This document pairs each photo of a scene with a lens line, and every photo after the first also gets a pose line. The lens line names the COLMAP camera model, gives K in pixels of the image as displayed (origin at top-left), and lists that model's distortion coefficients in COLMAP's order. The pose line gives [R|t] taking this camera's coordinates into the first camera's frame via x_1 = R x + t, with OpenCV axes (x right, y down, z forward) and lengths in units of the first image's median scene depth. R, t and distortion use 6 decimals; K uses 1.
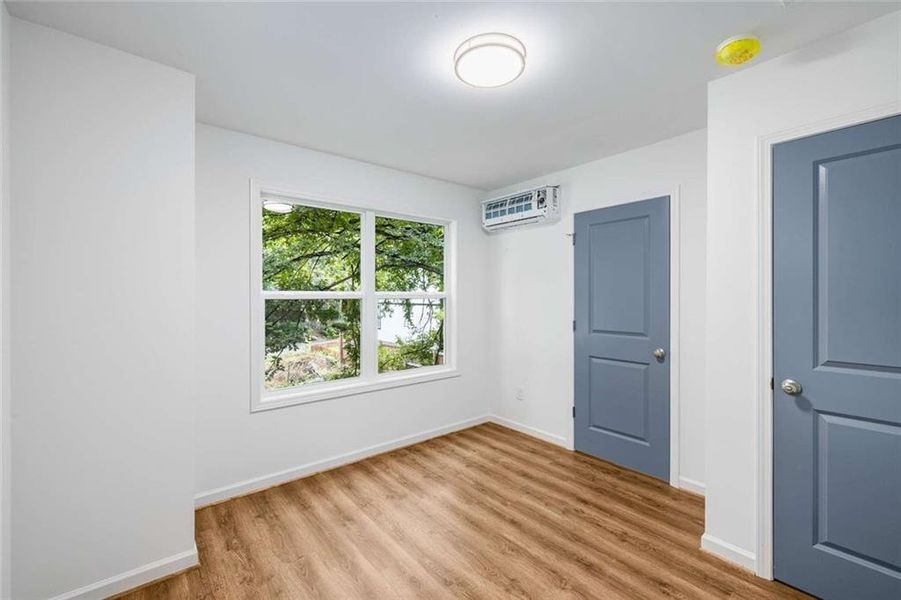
lens RADIAL K [[376.6, 0, 451.7], [0, 376.6, 298.6], [0, 0, 1]] dist [0.000172, -0.000078]
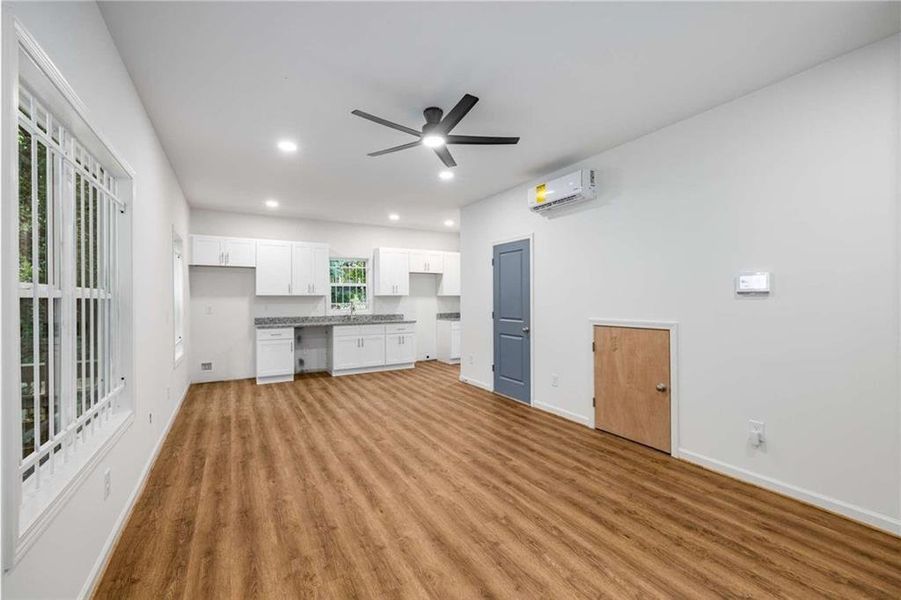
lens RADIAL K [[376.6, 0, 451.7], [0, 376.6, 298.6], [0, 0, 1]] dist [0.000172, -0.000078]
pose [[0.985900, -0.005040, -0.167260, 0.421091], [0.004914, 0.999987, -0.001168, 0.001664], [0.167264, 0.000330, 0.985912, -0.631197]]
